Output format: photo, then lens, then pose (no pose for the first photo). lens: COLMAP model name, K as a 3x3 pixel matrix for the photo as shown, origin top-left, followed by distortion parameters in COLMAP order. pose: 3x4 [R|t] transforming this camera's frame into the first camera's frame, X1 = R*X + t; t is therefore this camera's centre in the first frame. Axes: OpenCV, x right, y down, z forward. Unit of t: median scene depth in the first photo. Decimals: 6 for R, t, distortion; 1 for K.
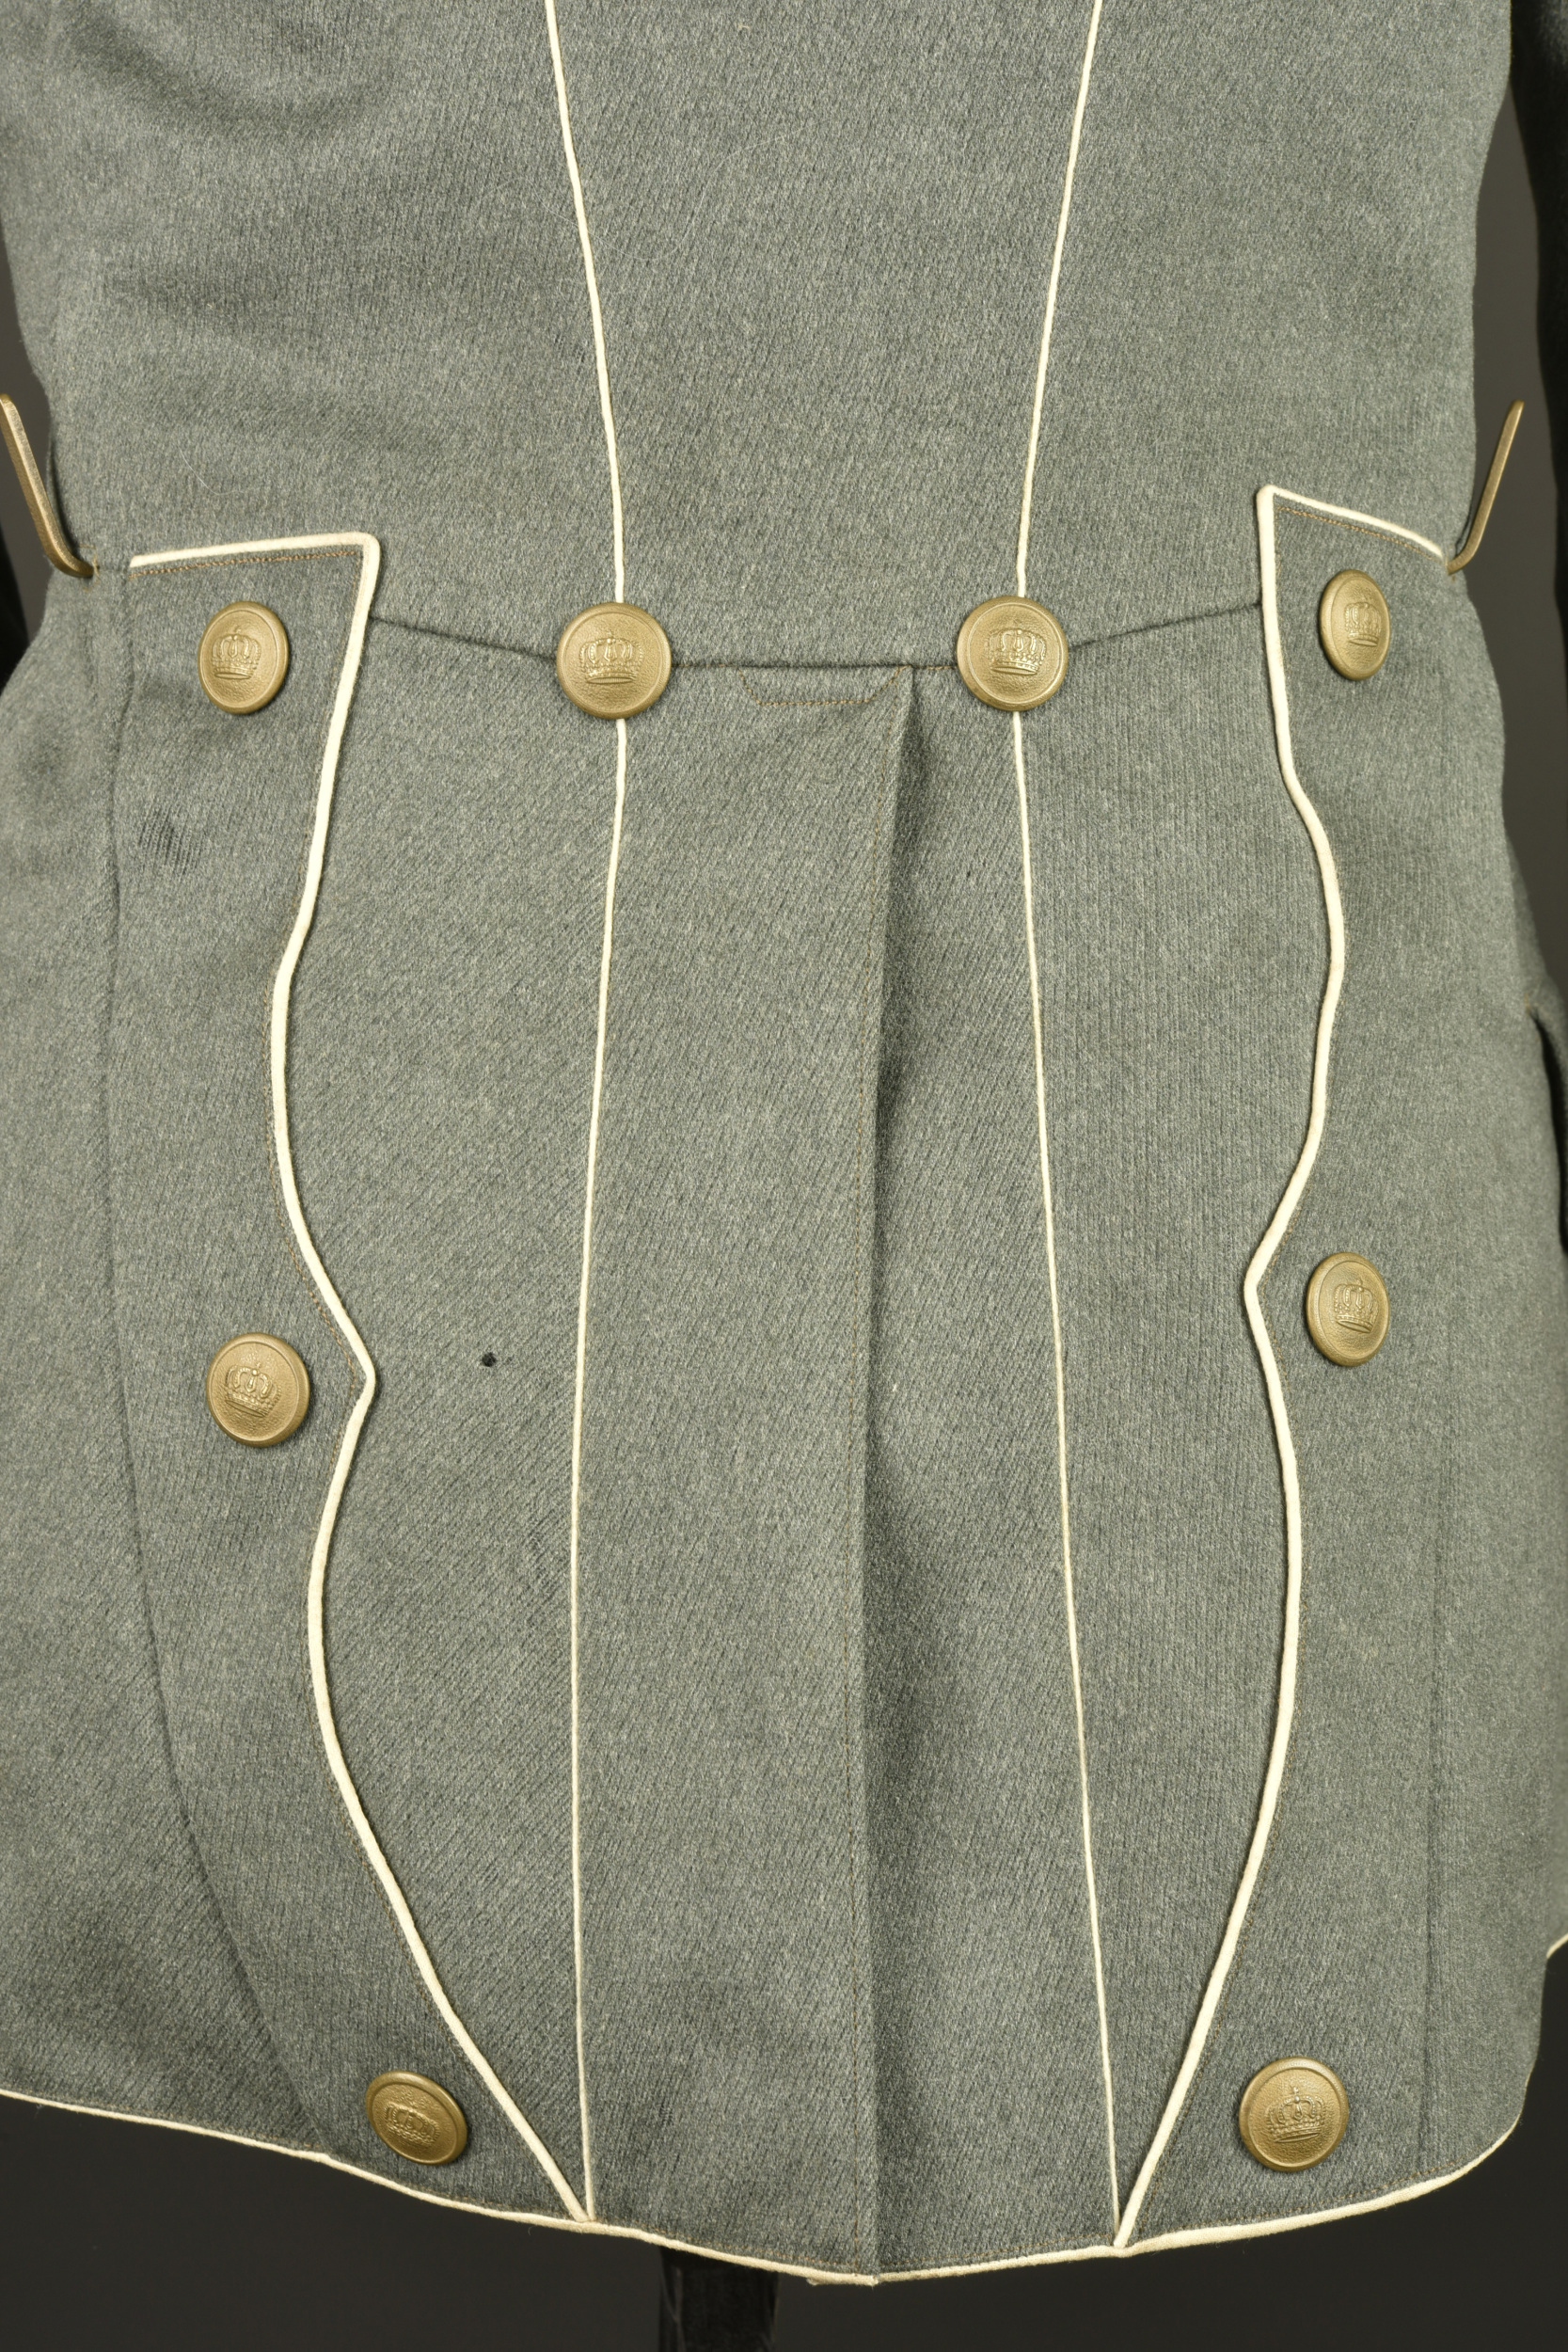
lens RADIAL K [[4173.7, 0, 772.4], [0, 4173.7, 1164.4], [0, 0, 1]] dist [0.015063, 0.000000]
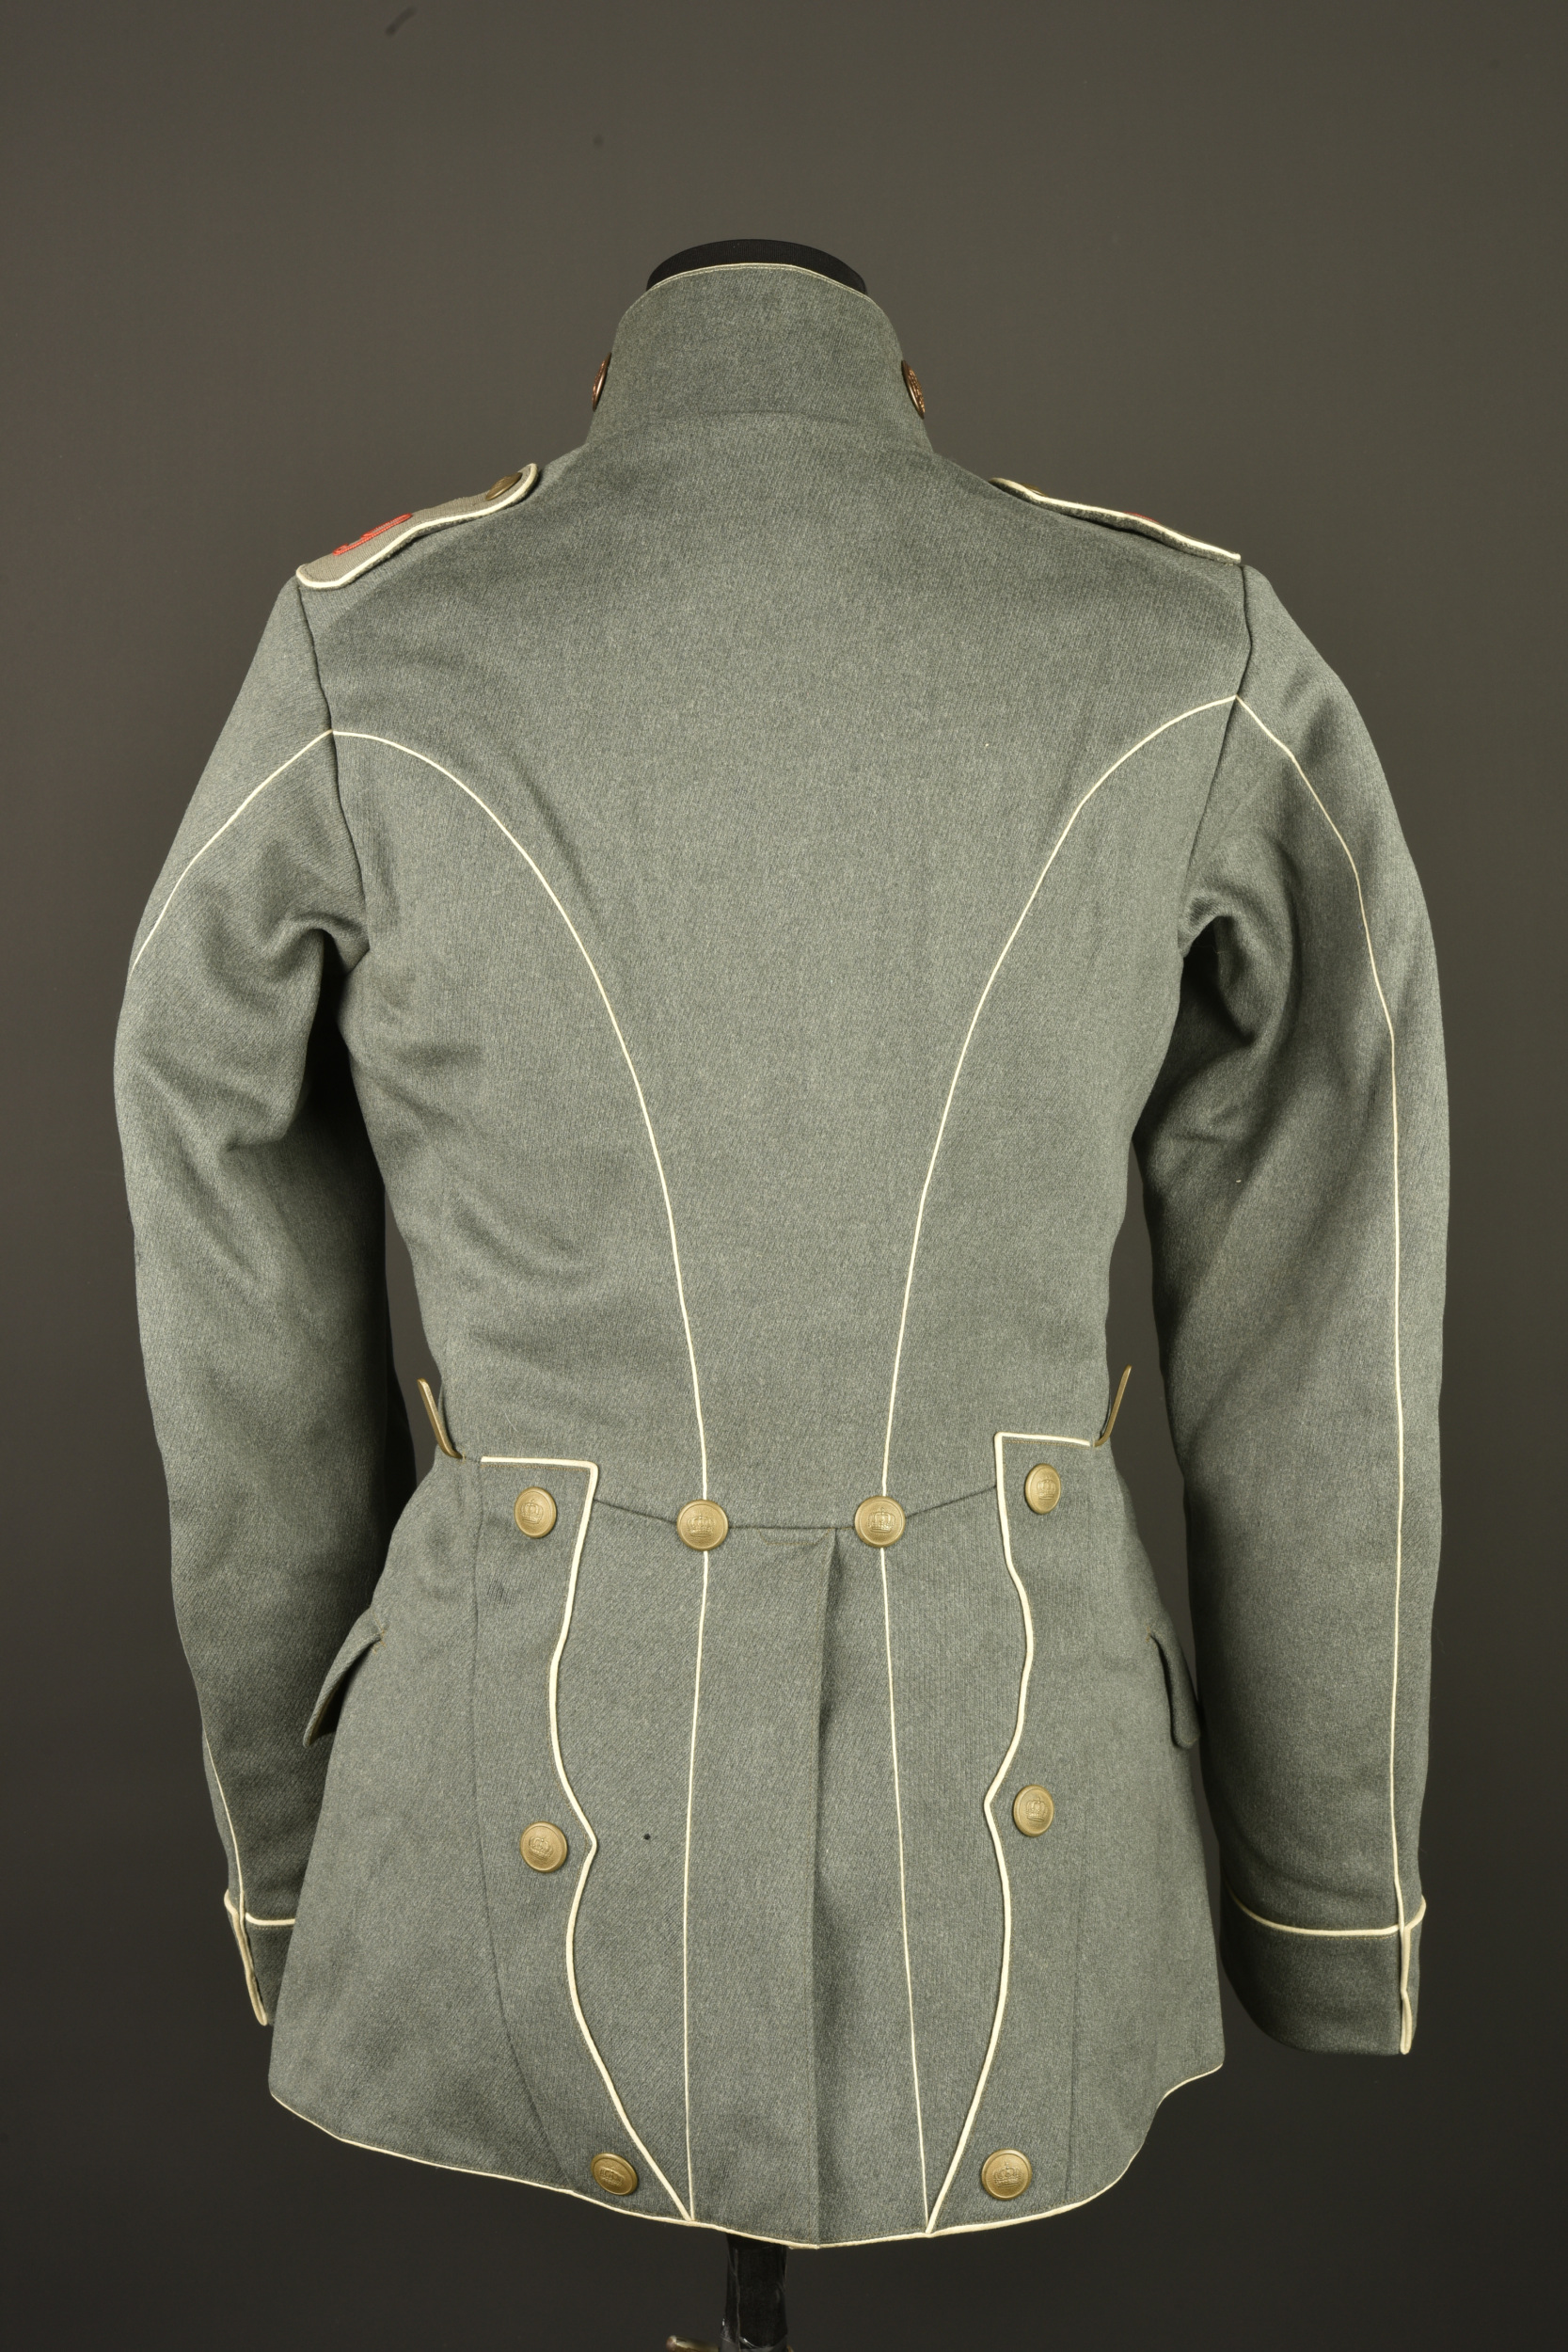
lens RADIAL K [[4173.7, 0, 777.1], [0, 4173.7, 1193.5], [0, 0, 1]] dist [0.015063, 0.000000]
pose [[0.999708, -0.001062, -0.024133, 0.055867], [0.000976, 0.999993, -0.003575, -0.287114], [0.024137, 0.003550, 0.999702, -1.228781]]
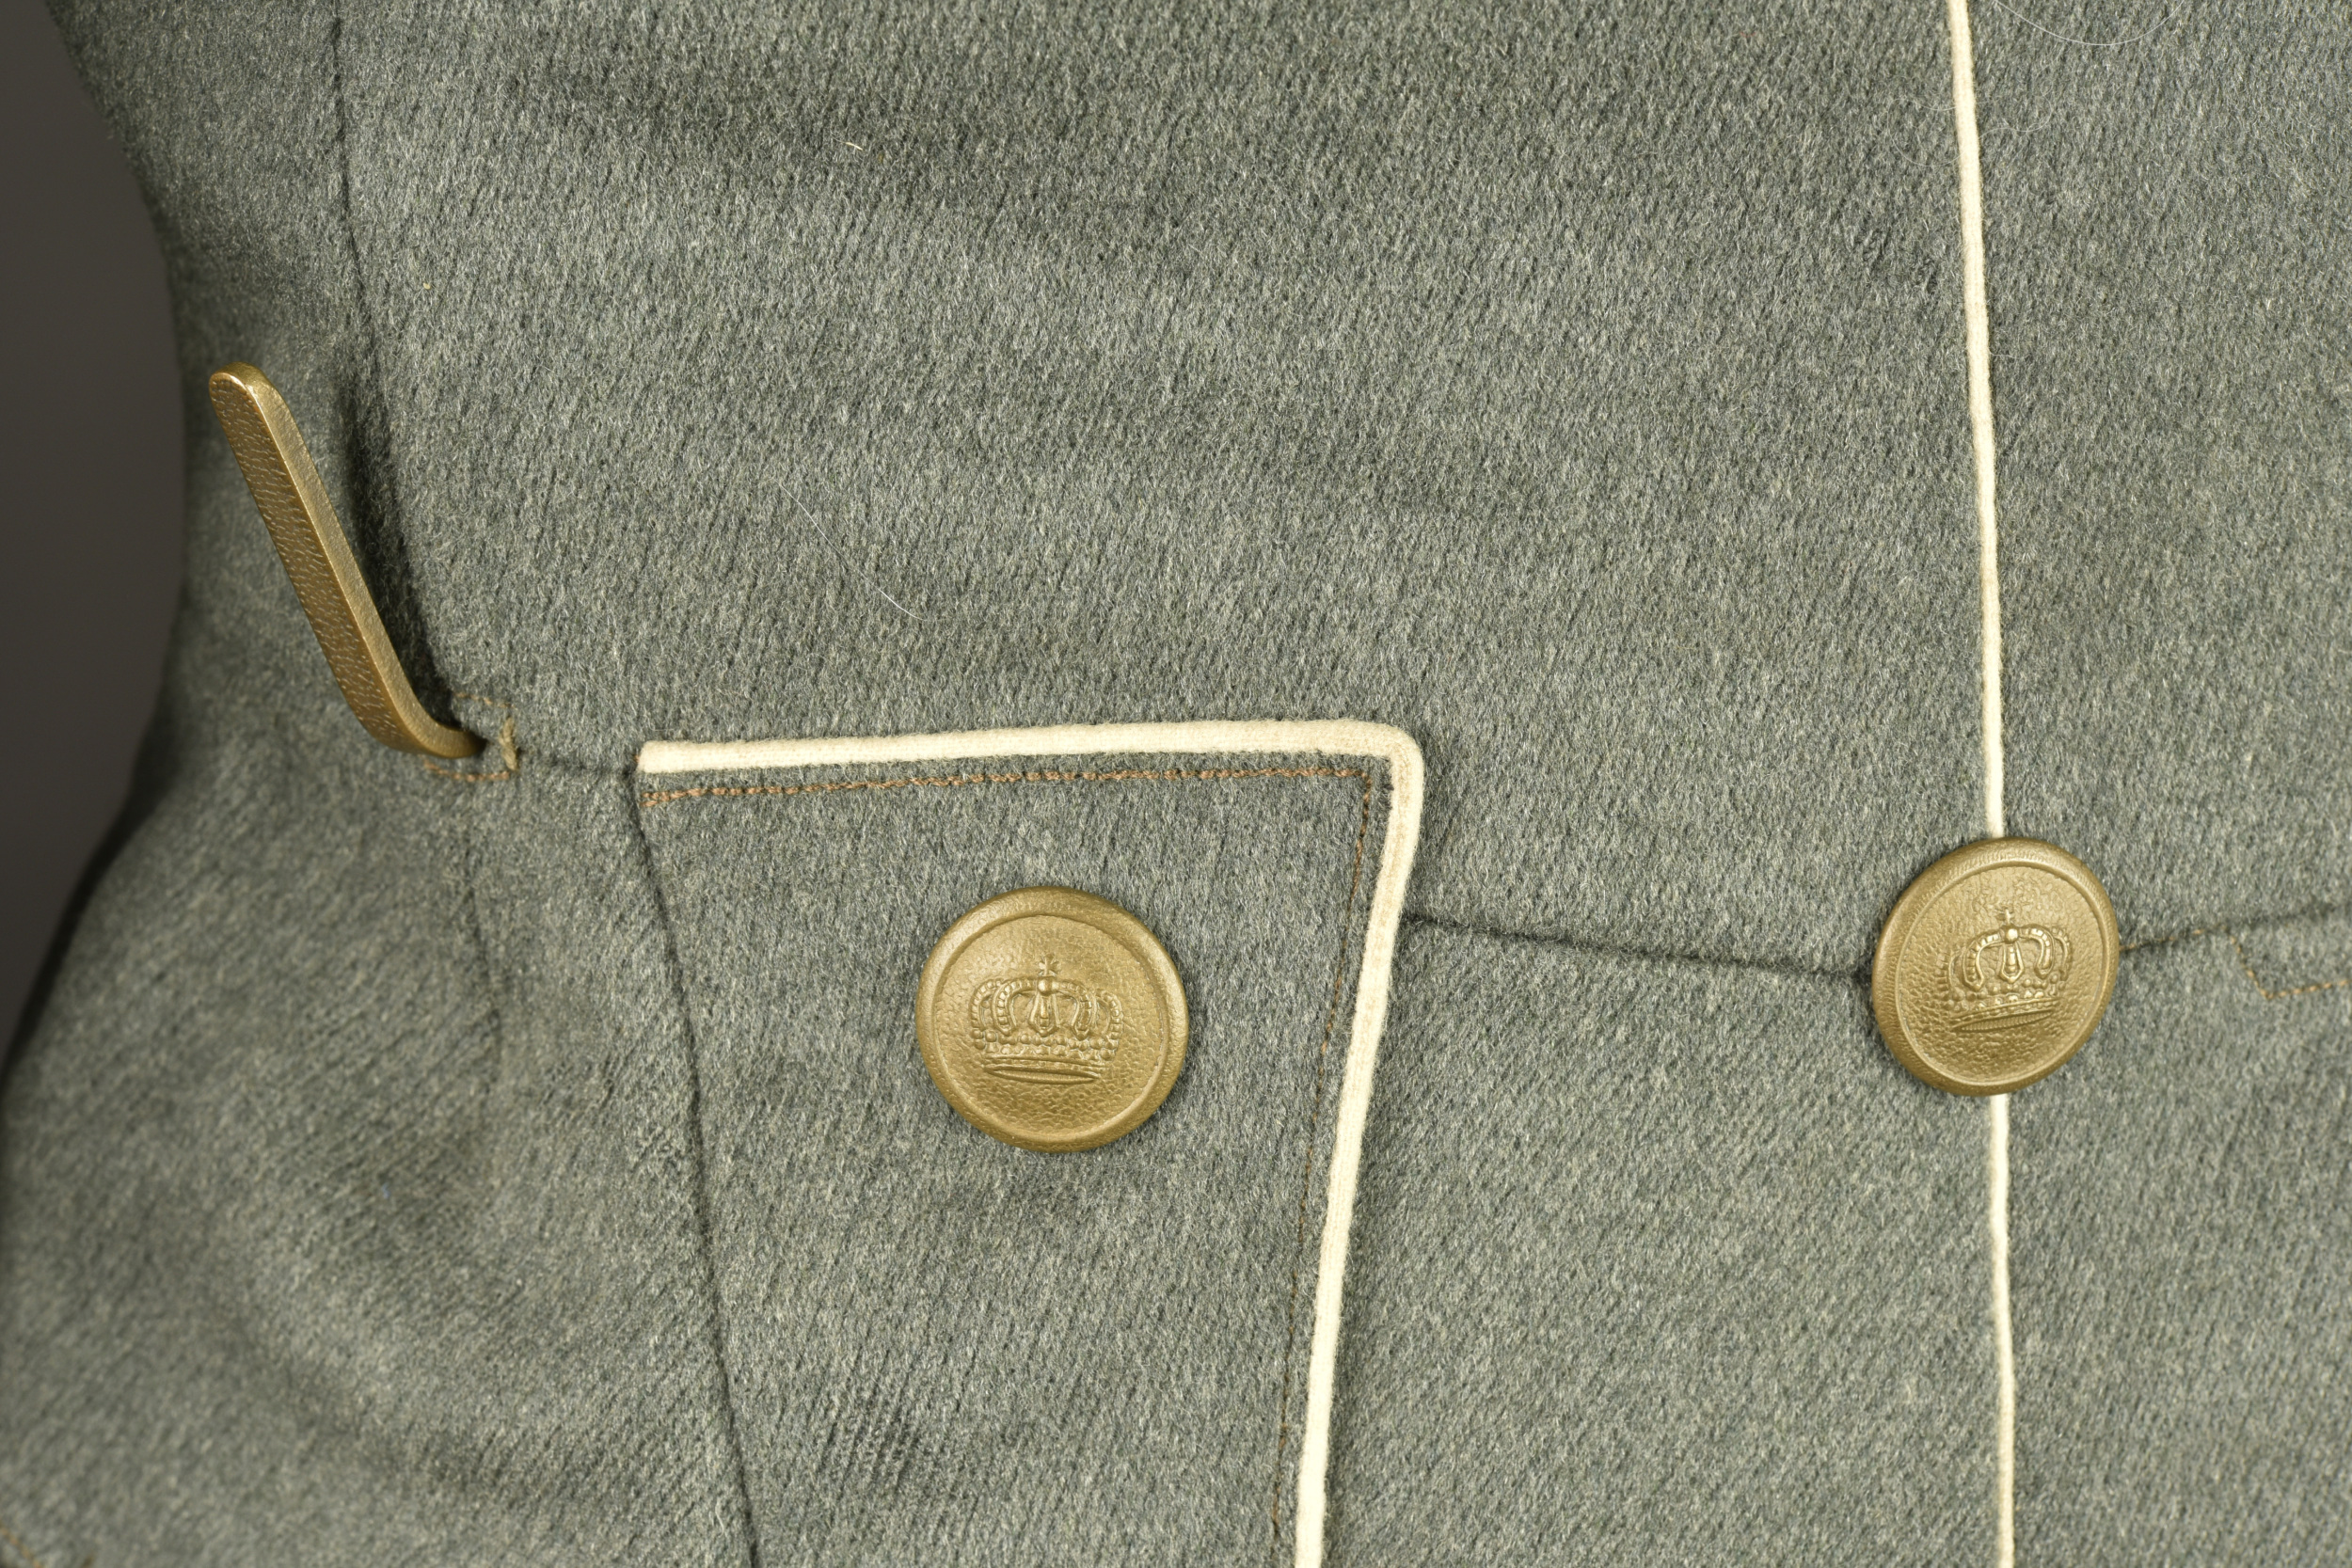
lens RADIAL K [[4173.7, 0, 1181.8], [0, 4173.7, 775.0], [0, 0, 1]] dist [0.015063, 0.000000]
pose [[0.911614, -0.158227, 0.379373, -0.271789], [0.075782, 0.971818, 0.223220, -0.239368], [-0.404001, -0.174741, 0.897914, 0.641197]]
